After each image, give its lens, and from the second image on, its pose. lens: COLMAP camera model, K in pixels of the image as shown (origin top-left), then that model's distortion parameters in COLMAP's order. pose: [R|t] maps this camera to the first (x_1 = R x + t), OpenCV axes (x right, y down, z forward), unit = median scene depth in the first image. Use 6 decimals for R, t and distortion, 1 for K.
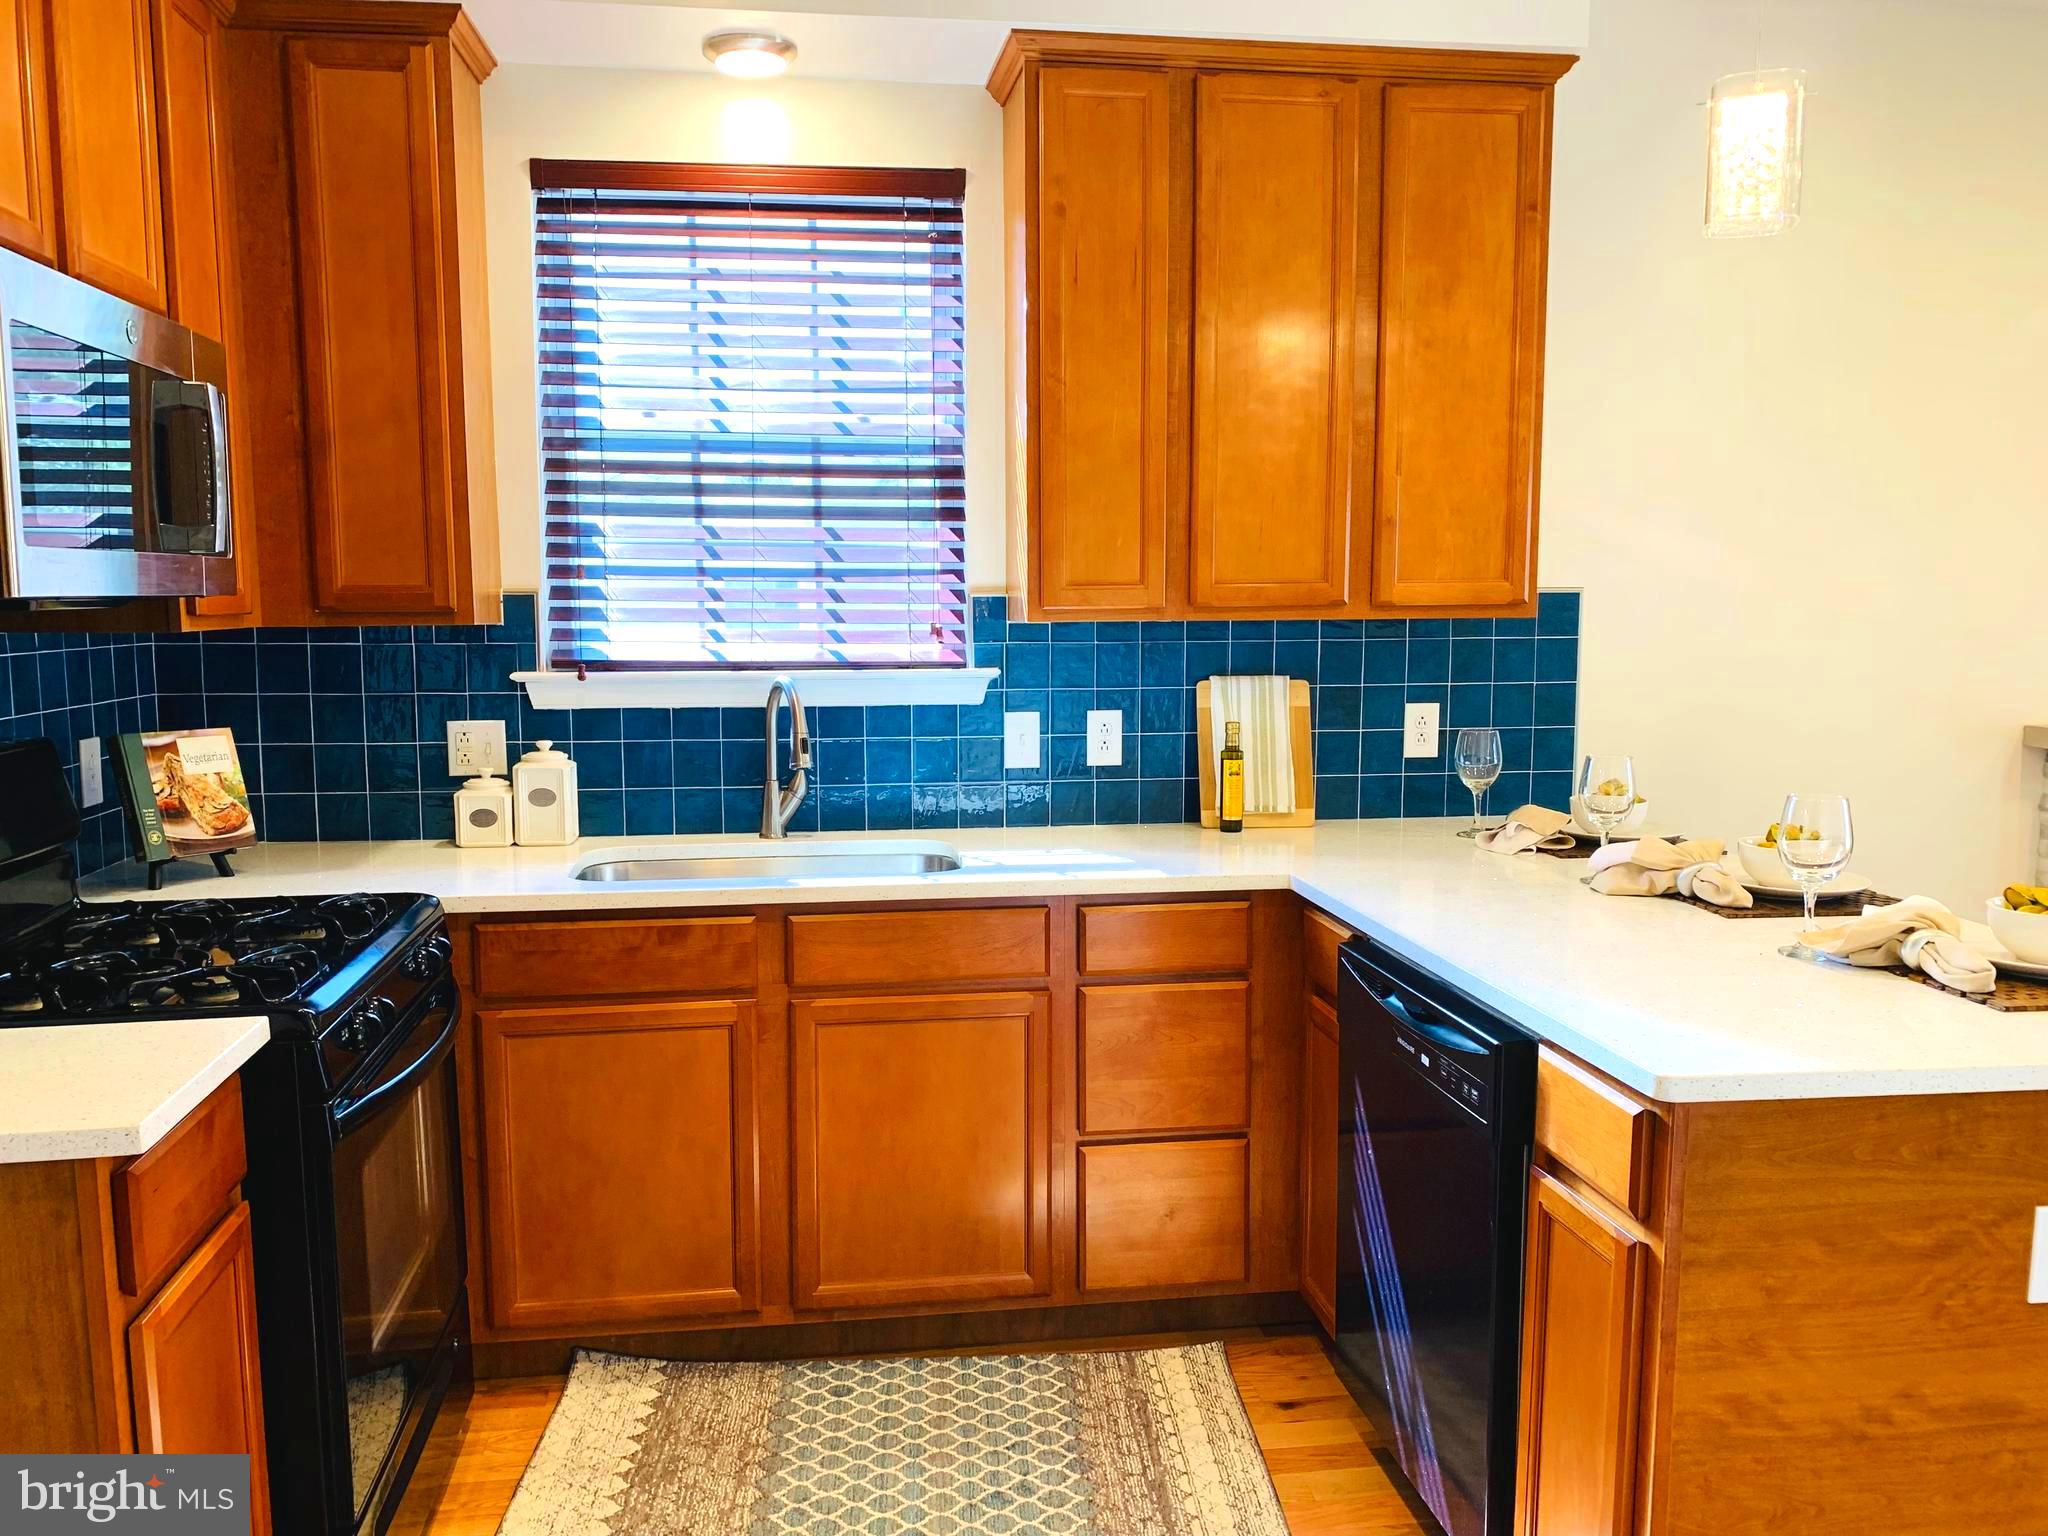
lens RADIAL K [[1543.7, 0, 1030.3], [0, 1543.7, 753.0], [0, 0, 1]] dist [0.033487, -0.053917]
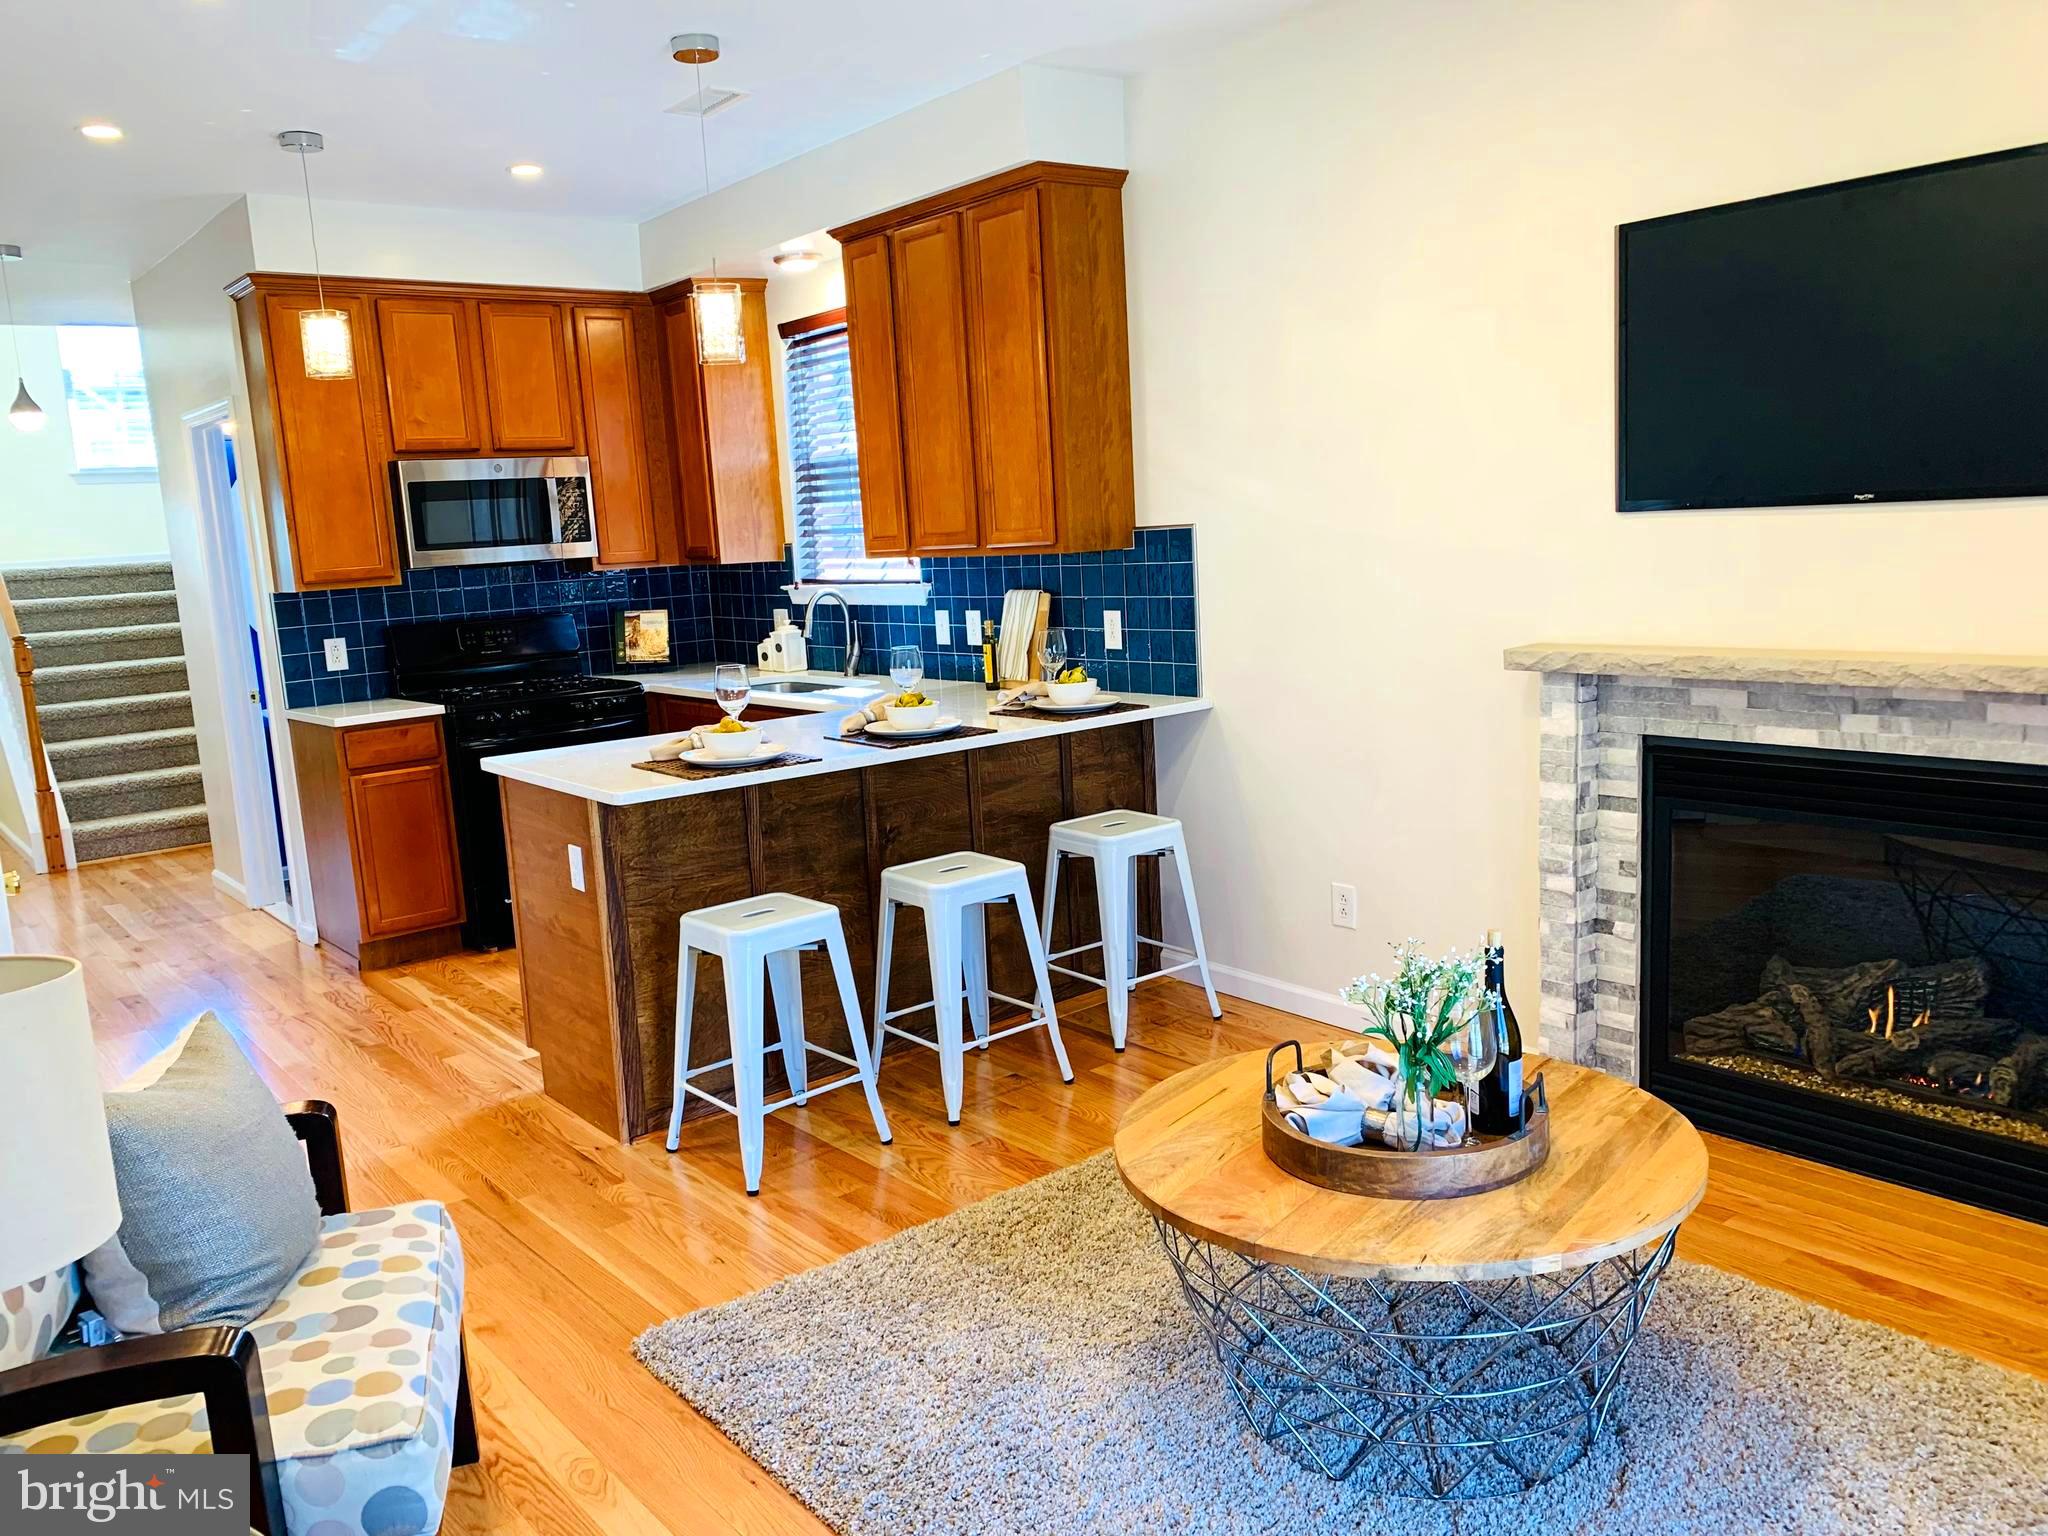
lens RADIAL K [[1543.7, 0, 1032.1], [0, 1543.7, 772.6], [0, 0, 1]] dist [0.033487, -0.053917]
pose [[0.527755, 0.109555, -0.842302, 1.520663], [-0.034232, 0.993585, 0.107783, -0.037043], [0.848706, -0.028050, 0.528120, 0.204444]]
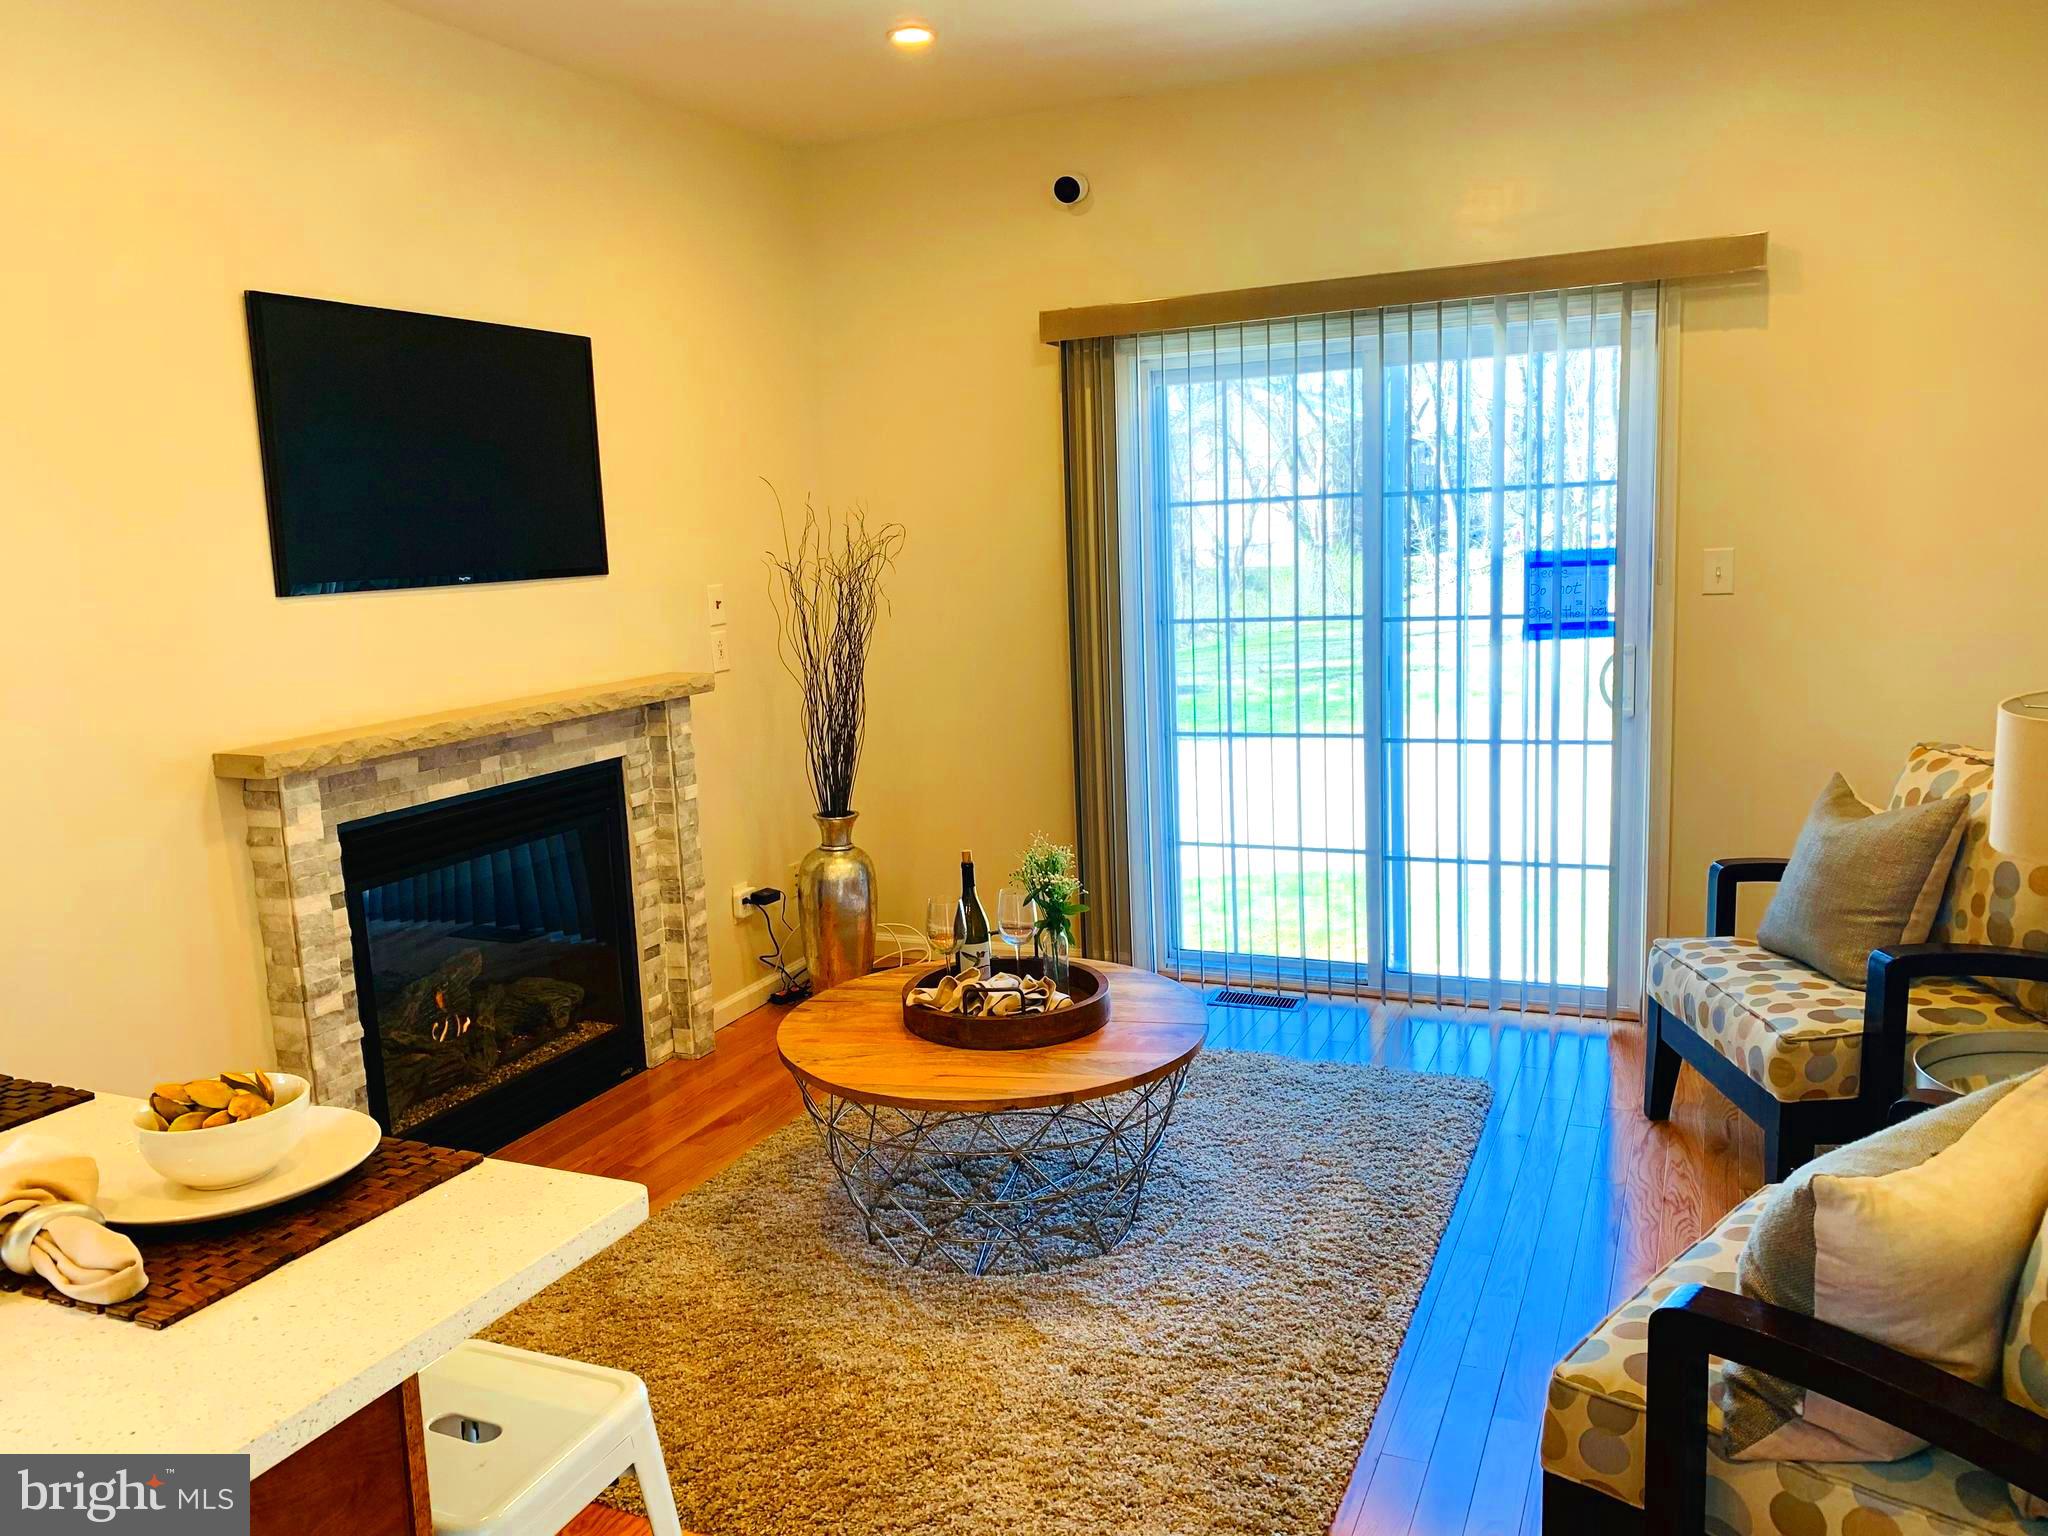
lens RADIAL K [[1543.7, 0, 1028.8], [0, 1543.7, 767.8], [0, 0, 1]] dist [0.033487, -0.053917]
pose [[0.515721, -0.157686, 0.842121, 0.174993], [0.128858, 0.986012, 0.105715, -0.050035], [-0.847011, 0.053994, 0.528826, 0.191845]]
